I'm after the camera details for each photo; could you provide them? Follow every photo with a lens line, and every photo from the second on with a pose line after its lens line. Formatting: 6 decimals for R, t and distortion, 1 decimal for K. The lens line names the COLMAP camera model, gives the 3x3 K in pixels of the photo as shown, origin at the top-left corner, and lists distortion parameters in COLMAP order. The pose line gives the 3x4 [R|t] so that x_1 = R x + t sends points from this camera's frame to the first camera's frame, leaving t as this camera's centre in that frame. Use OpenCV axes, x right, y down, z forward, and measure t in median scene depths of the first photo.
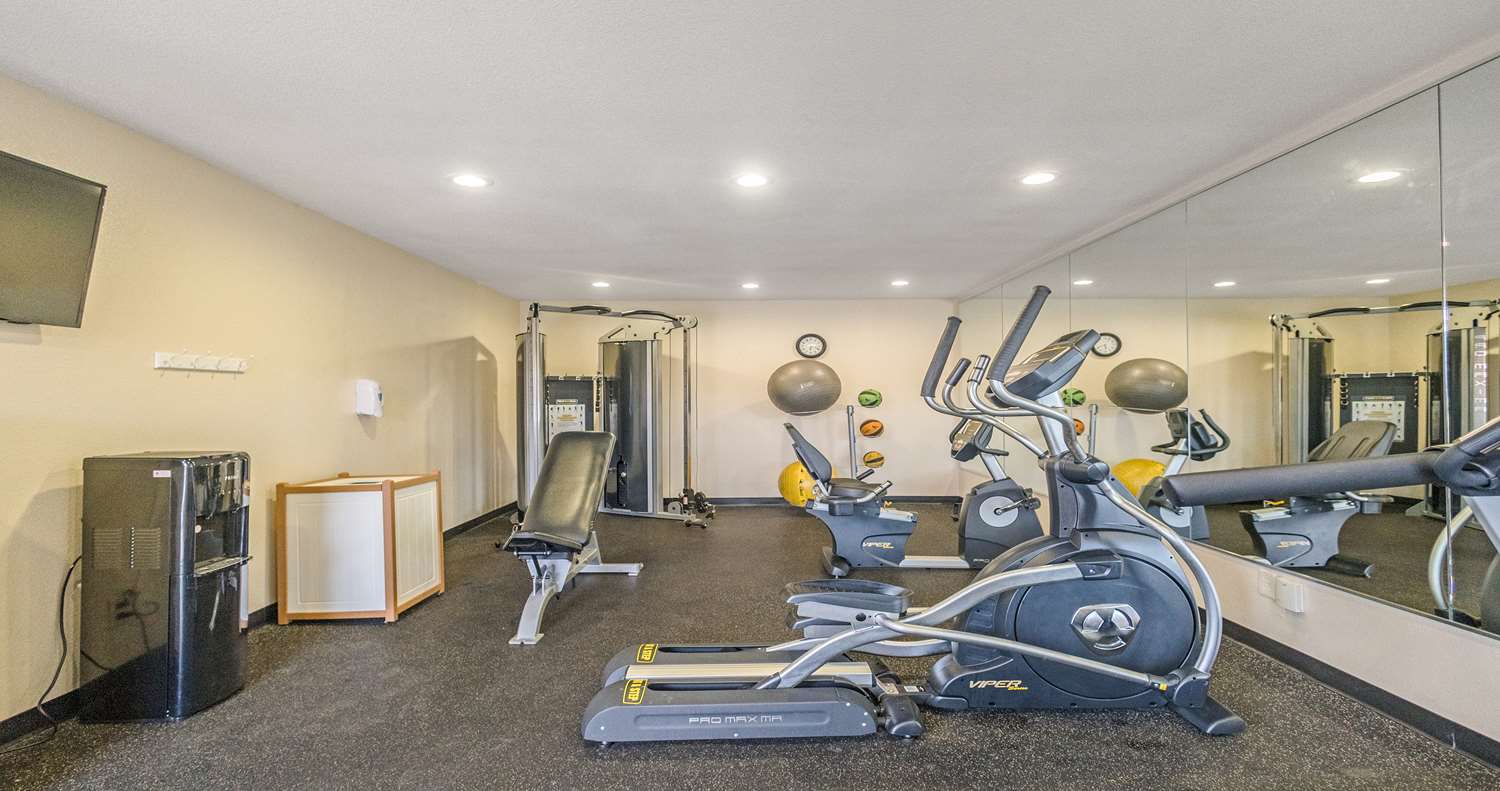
lens RADIAL K [[717.9, 0, 751.1], [0, 717.9, 396.8], [0, 0, 1]] dist [0.005126, 0.000062]
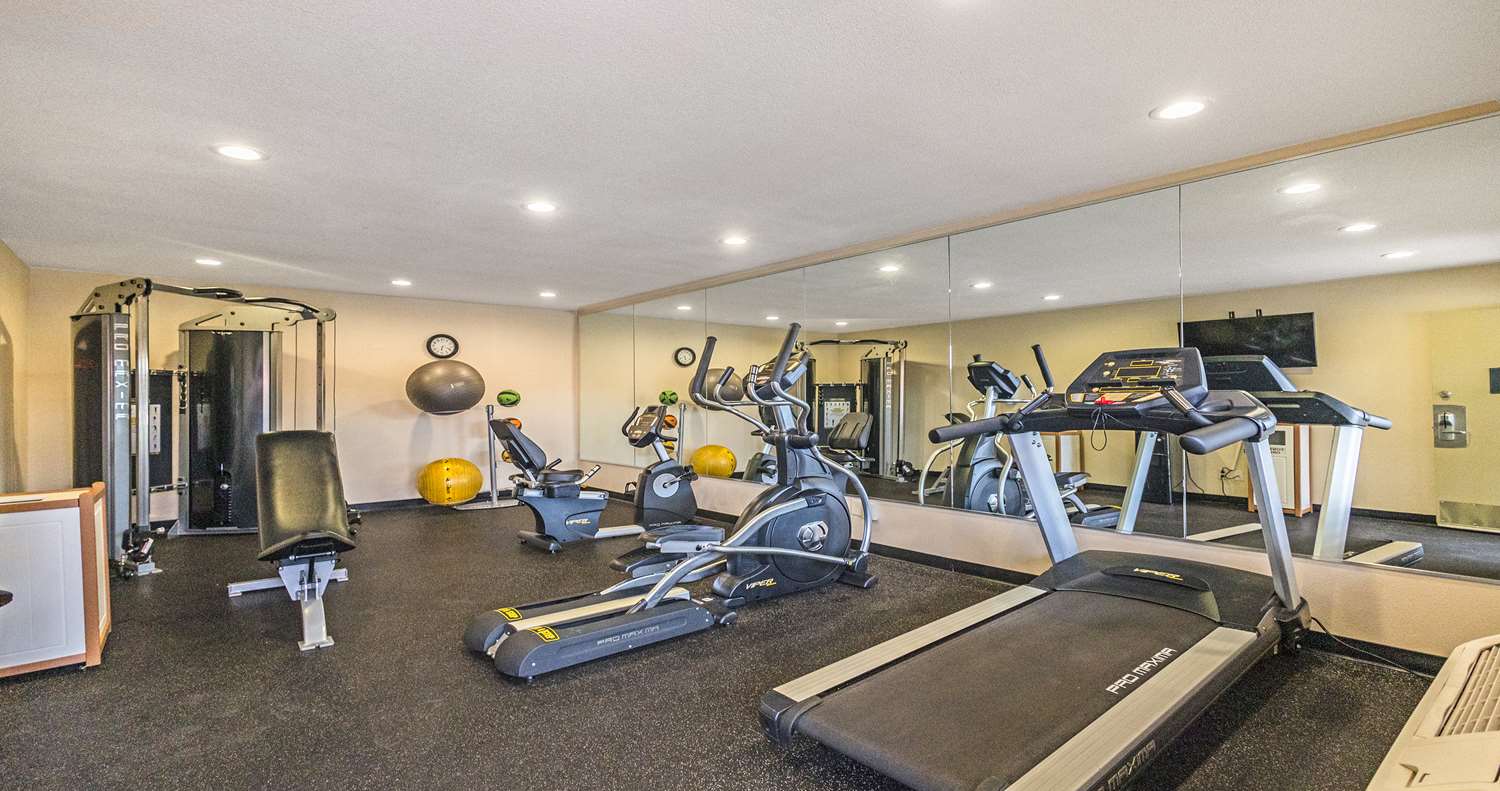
lens RADIAL K [[717.9, 0, 750.6], [0, 717.9, 397.1], [0, 0, 1]] dist [0.005126, 0.000062]
pose [[0.769328, 0.005377, 0.638831, -0.356646], [-0.001861, 0.999979, -0.006175, 0.009296], [-0.638851, 0.003562, 0.769322, -0.083650]]
